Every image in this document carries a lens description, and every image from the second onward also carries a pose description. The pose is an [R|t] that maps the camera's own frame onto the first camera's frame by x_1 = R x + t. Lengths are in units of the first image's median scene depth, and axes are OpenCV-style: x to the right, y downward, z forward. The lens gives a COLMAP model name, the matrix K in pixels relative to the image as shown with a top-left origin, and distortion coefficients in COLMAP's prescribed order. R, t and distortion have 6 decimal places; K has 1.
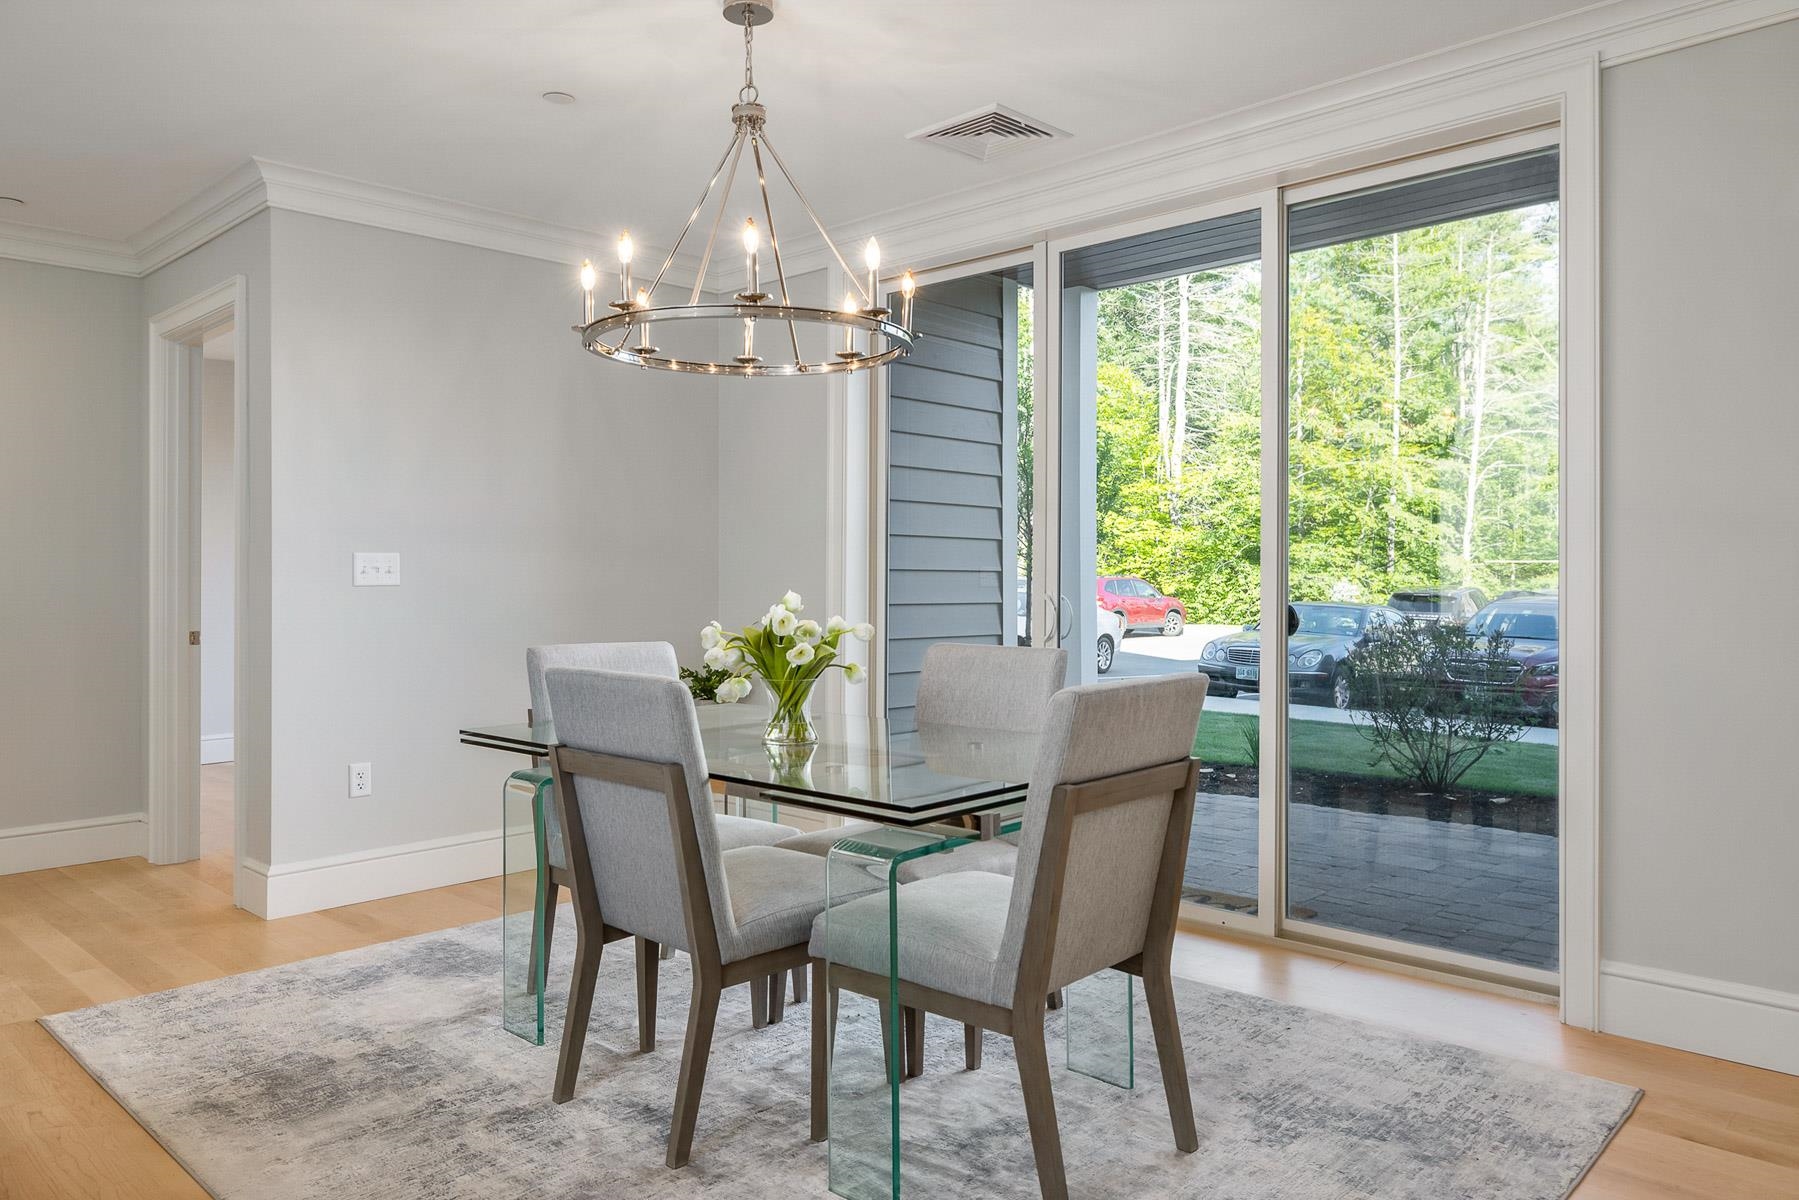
lens RADIAL K [[1231.7, 0, 902.4], [0, 1231.7, 577.9], [0, 0, 1]] dist [0.008240, -0.000705]
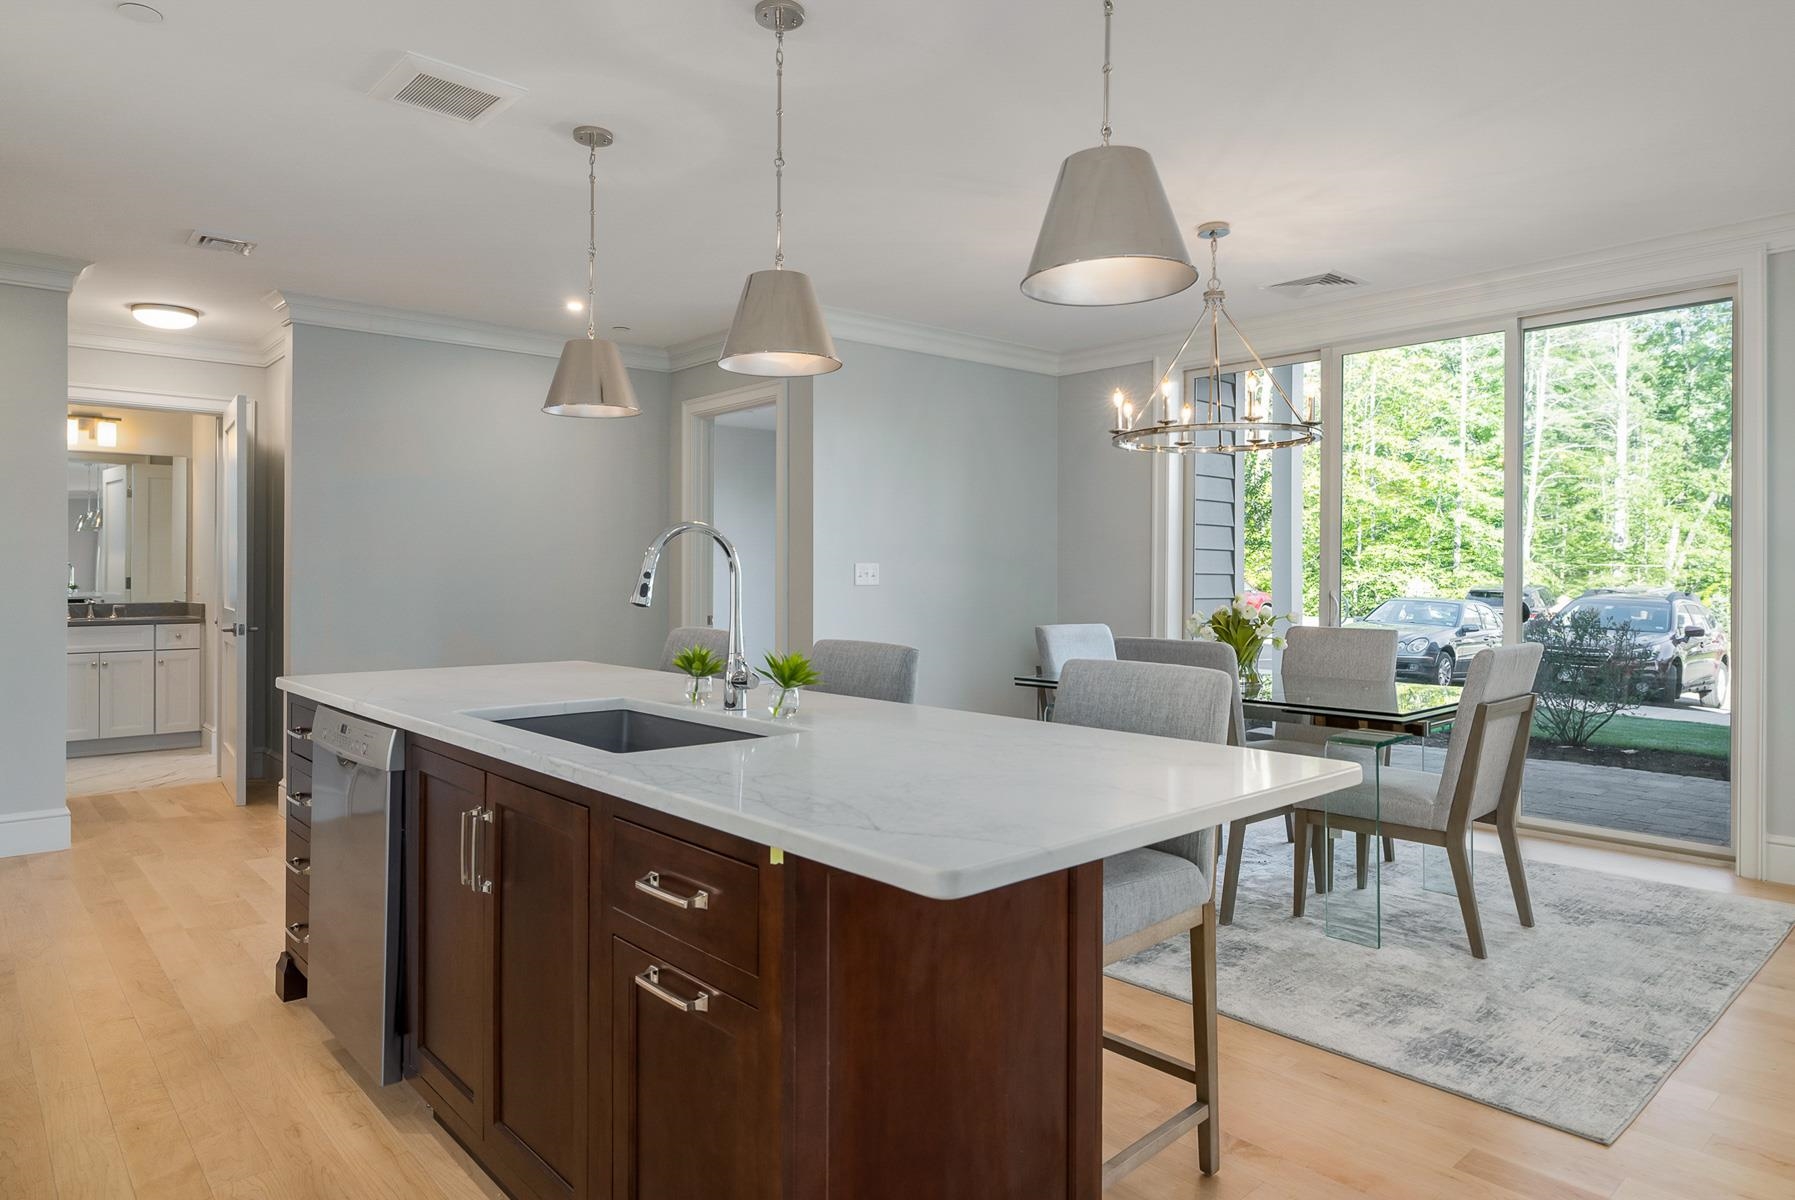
lens RADIAL K [[1089.0, 0, 898.5], [0, 1089.0, 575.7], [0, 0, 1]] dist [-0.001739, 0.002875]
pose [[0.996754, 0.004570, -0.080381, -0.086862], [-0.004315, 0.999985, 0.003338, -0.002976], [0.080395, -0.002980, 0.996759, -0.094231]]
